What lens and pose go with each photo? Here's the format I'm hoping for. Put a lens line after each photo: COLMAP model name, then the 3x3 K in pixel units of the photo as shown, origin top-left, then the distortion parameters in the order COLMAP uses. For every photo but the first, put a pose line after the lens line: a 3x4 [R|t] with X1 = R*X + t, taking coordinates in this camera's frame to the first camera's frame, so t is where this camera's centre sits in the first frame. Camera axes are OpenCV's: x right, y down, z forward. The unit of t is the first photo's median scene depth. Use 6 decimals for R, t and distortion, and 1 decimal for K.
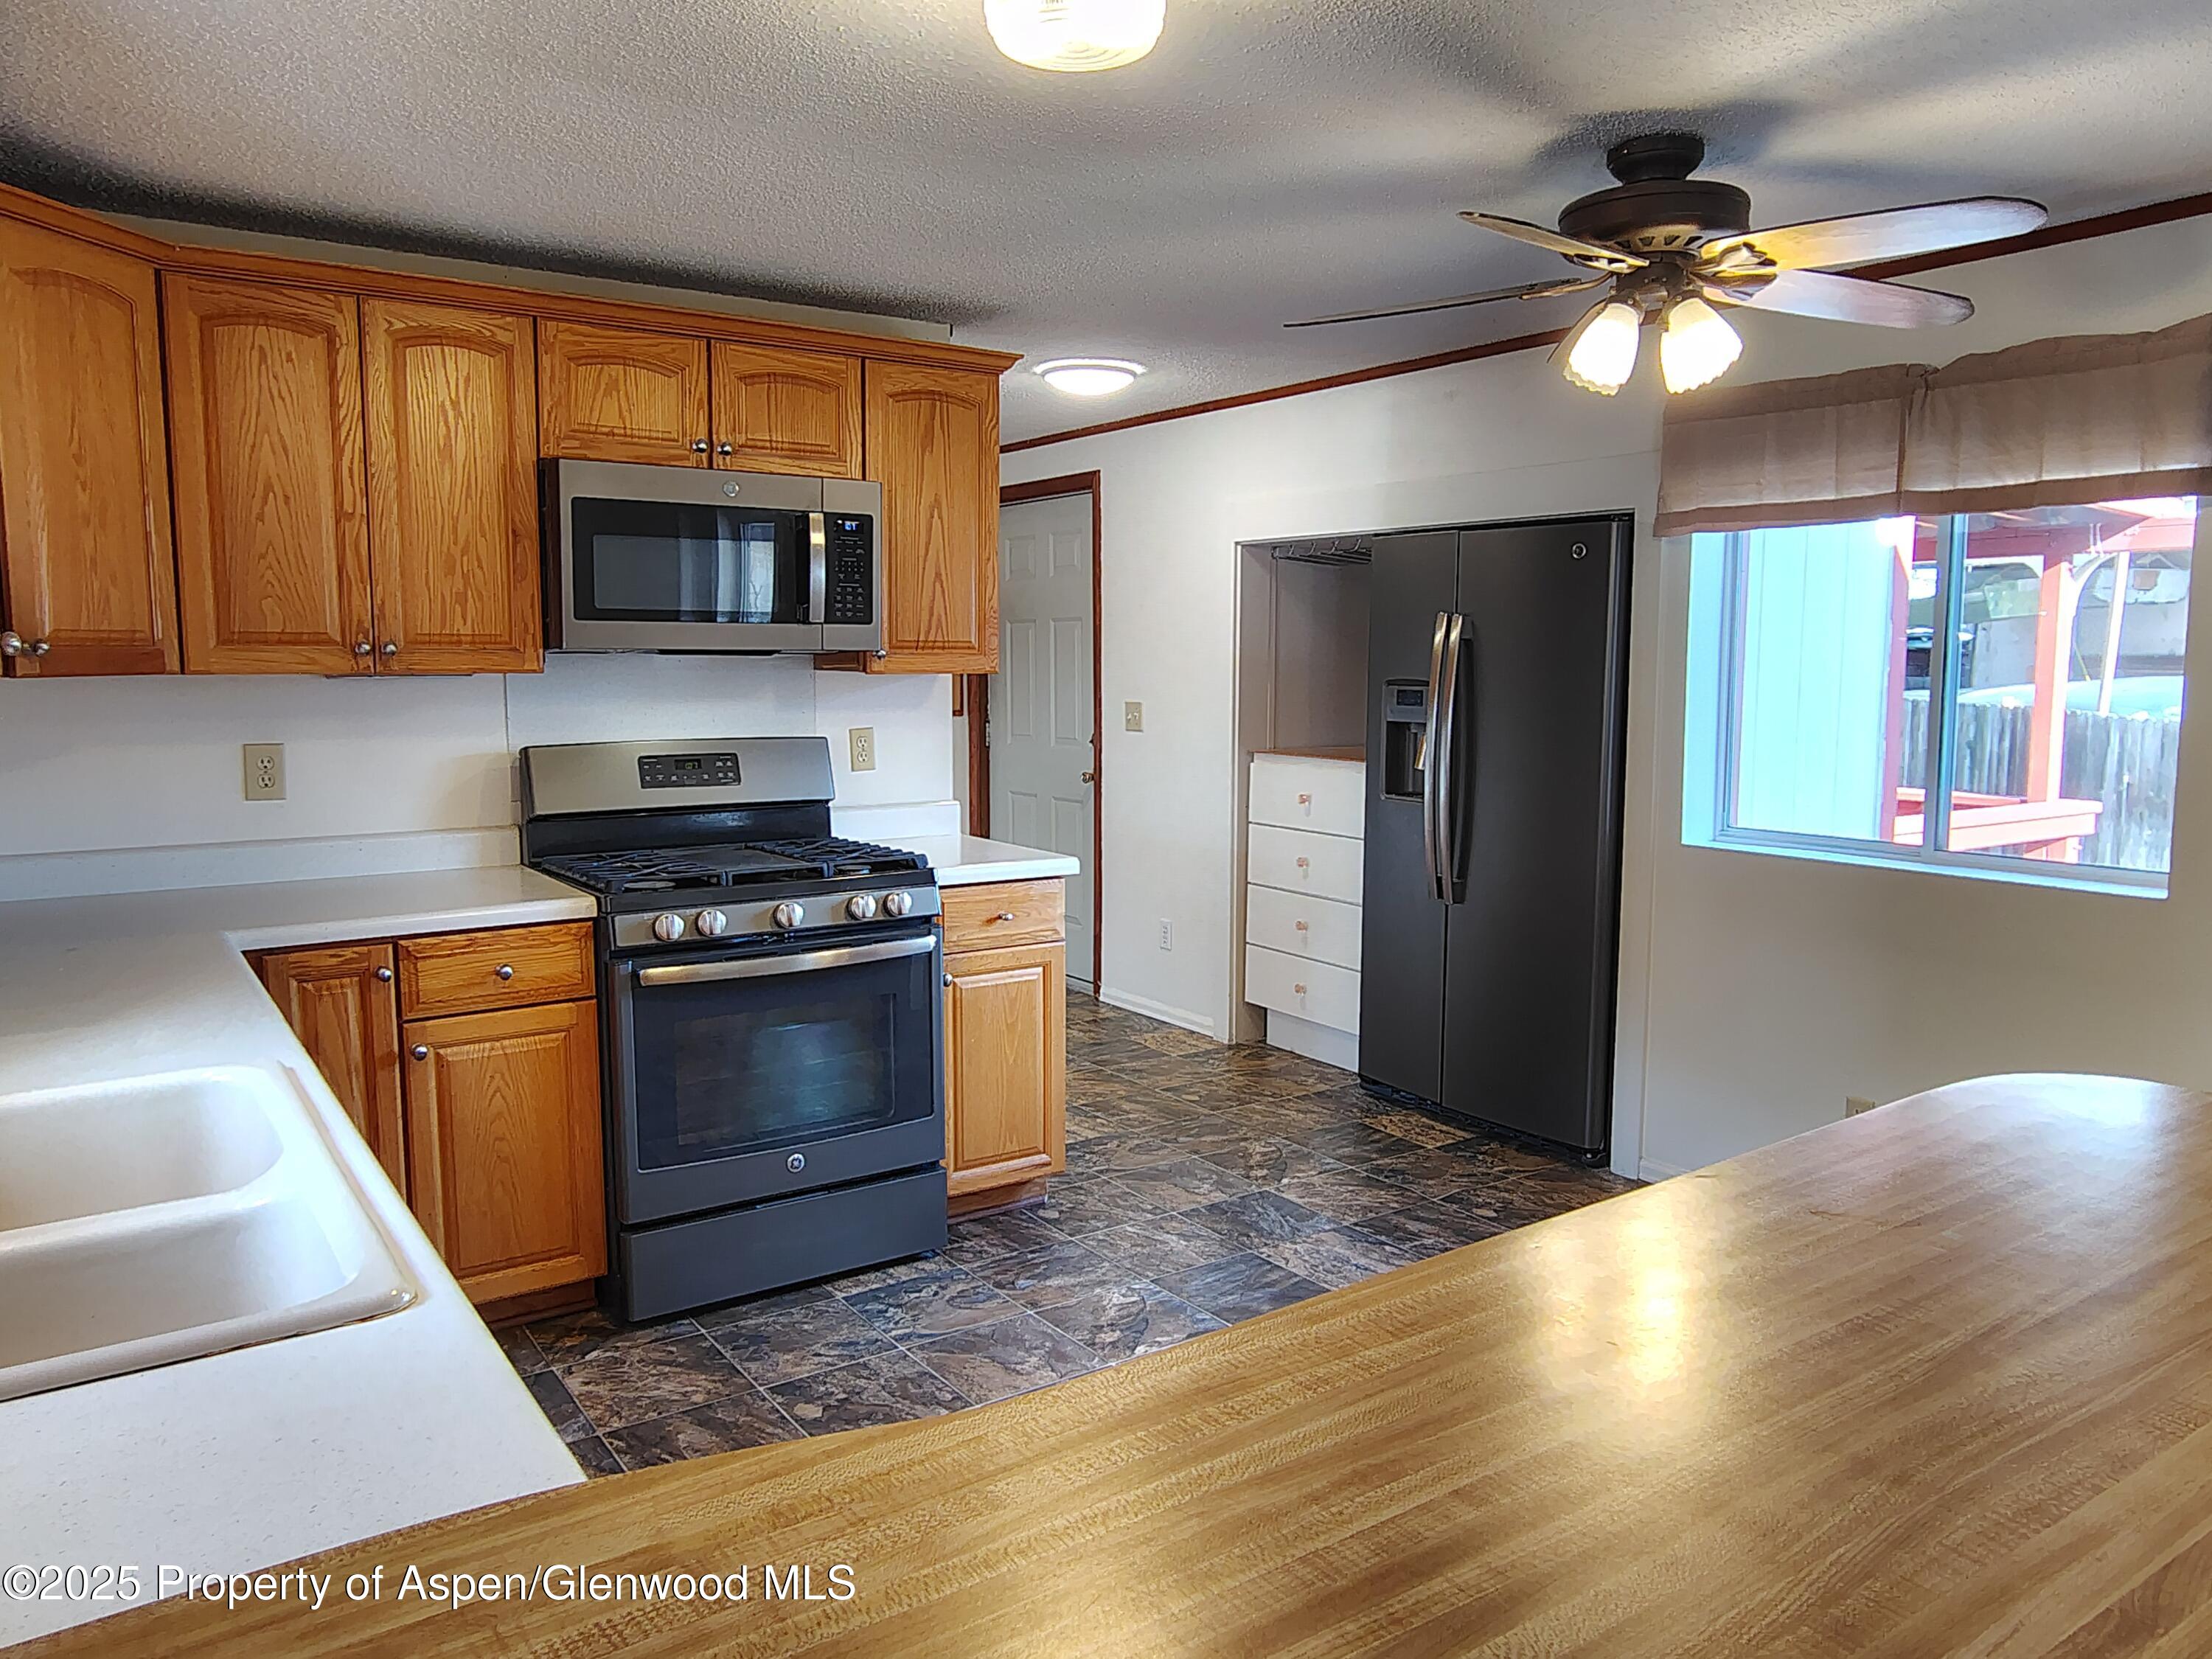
lens RADIAL K [[1565.6, 0, 1101.5], [0, 1565.6, 831.2], [0, 0, 1]] dist [-0.006229, 0.001433]
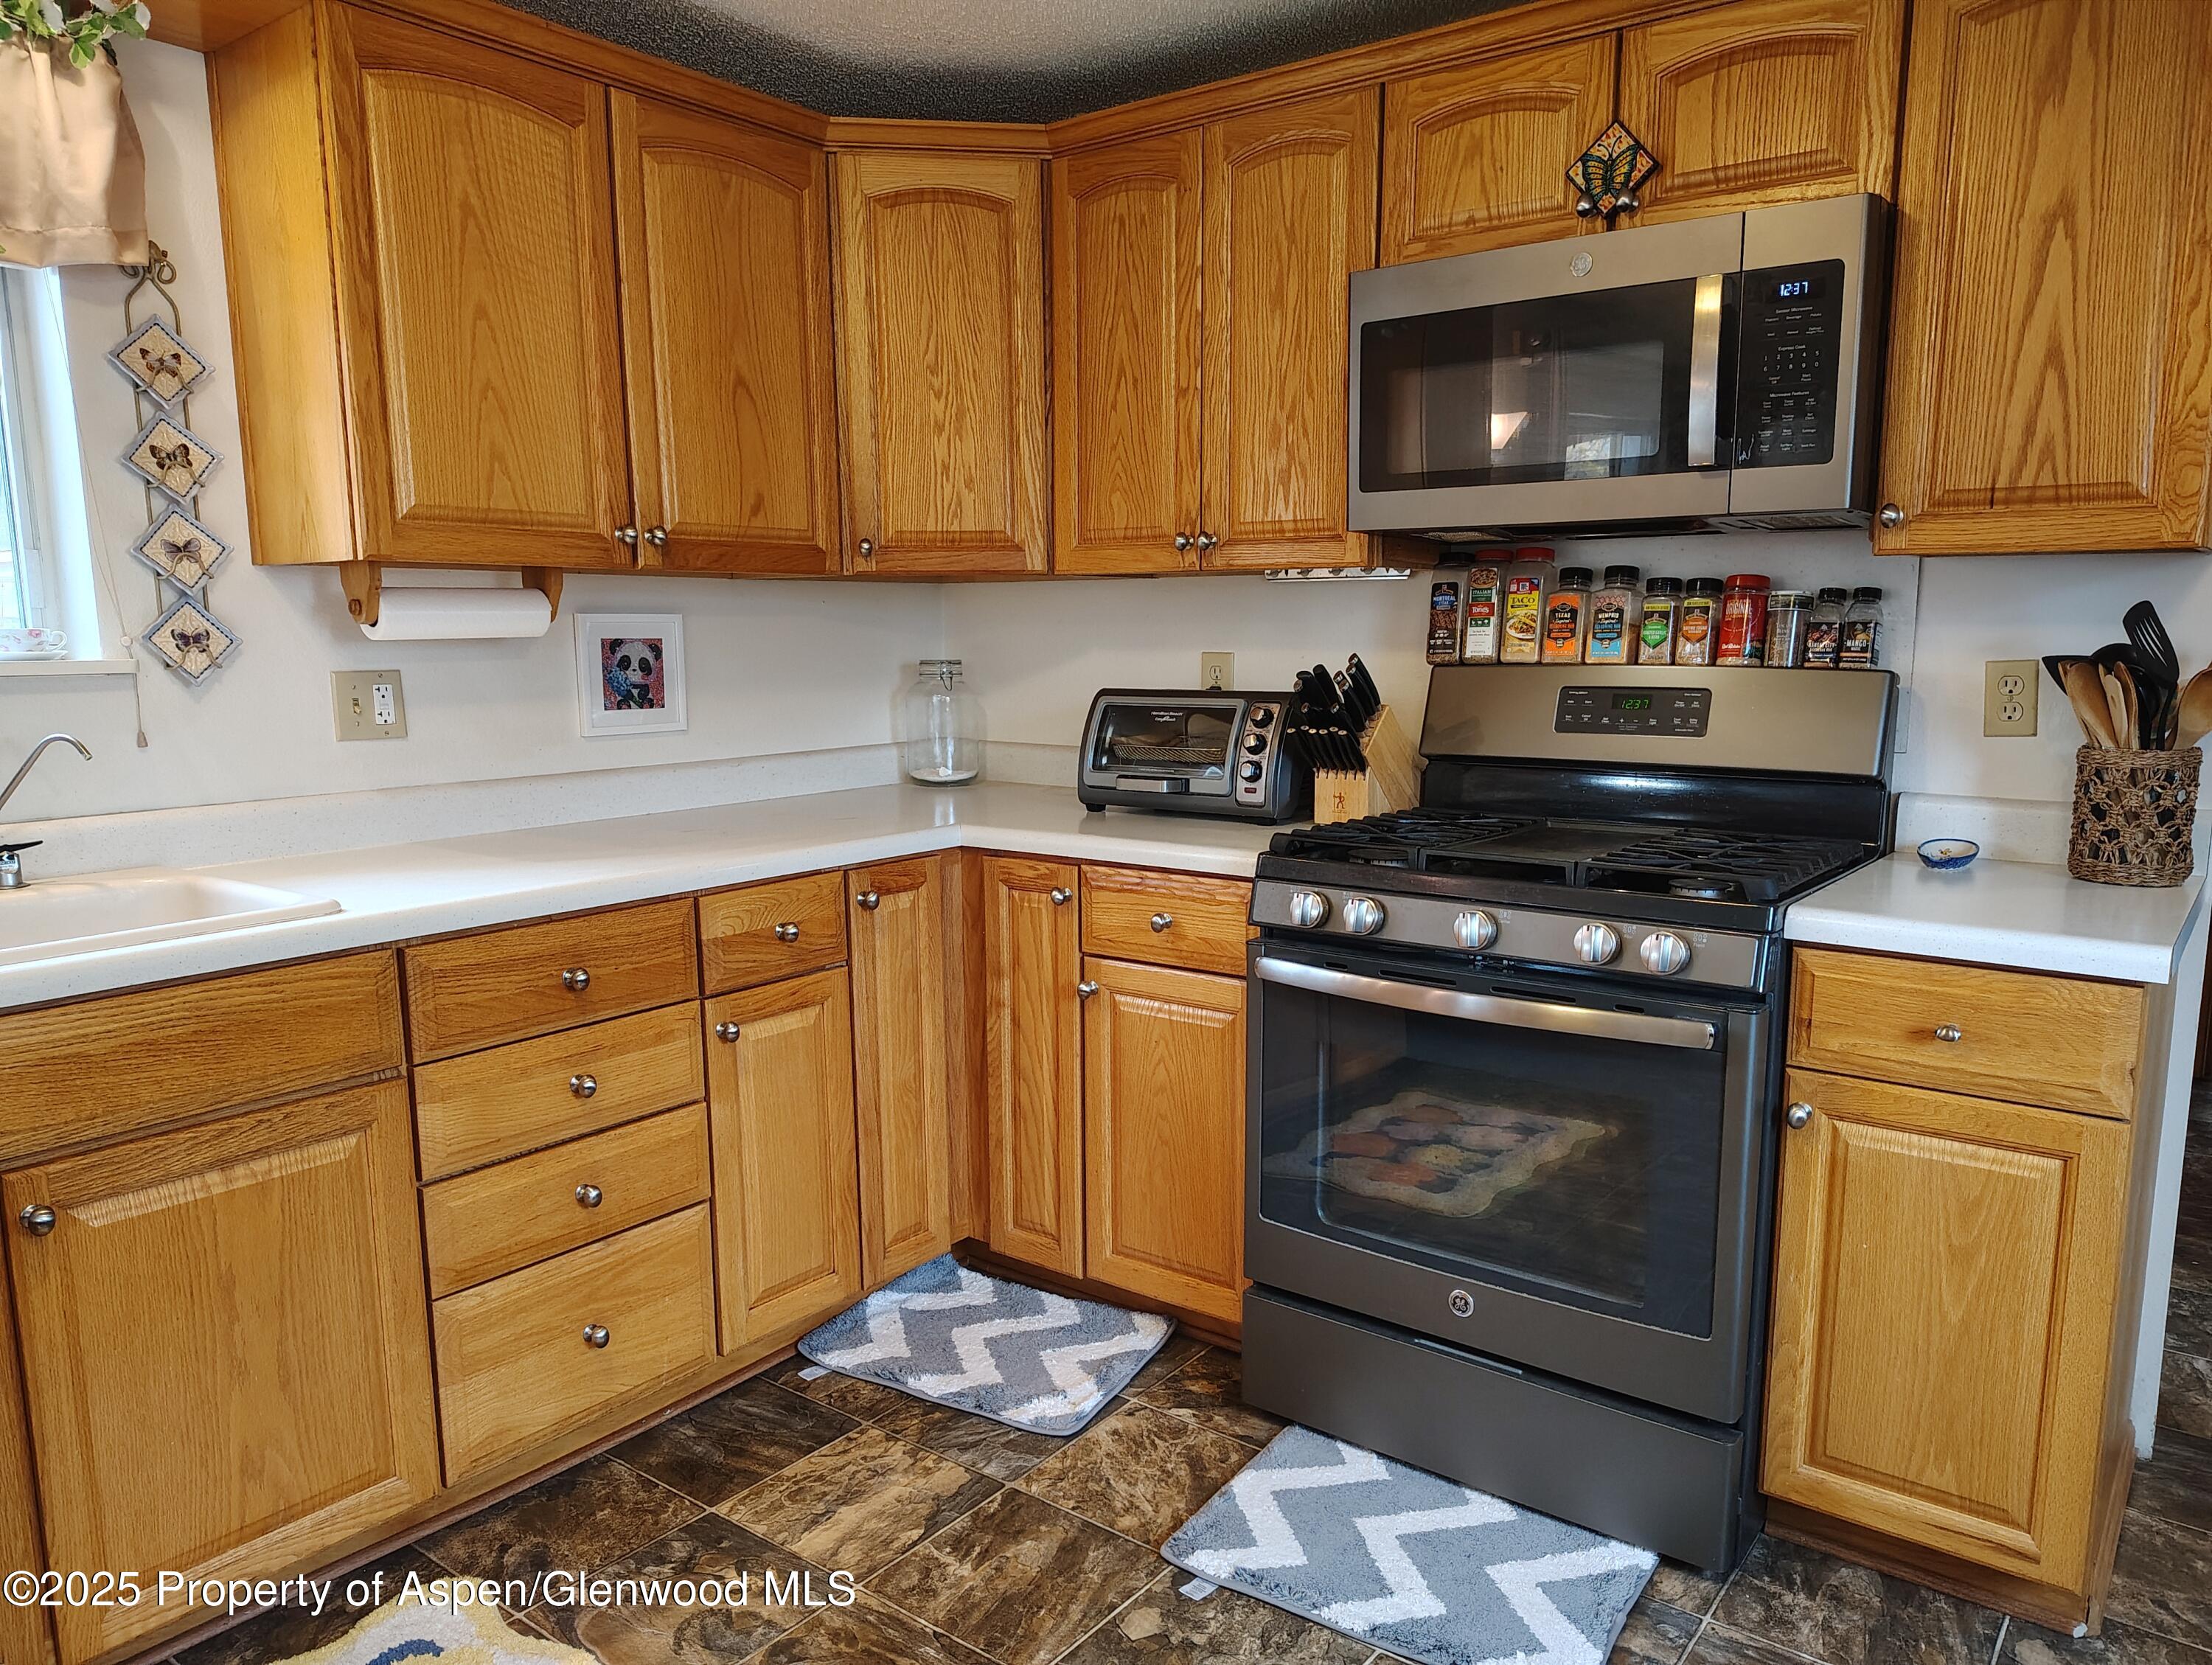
lens RADIAL K [[1537.9, 0, 1130.0], [0, 1537.9, 864.4], [0, 0, 1]] dist [0.054483, -0.069953]
pose [[0.306288, 0.144277, -0.940942, 0.355594], [-0.101035, 0.987792, 0.118572, -0.034411], [0.946562, 0.058751, 0.317126, 0.665887]]
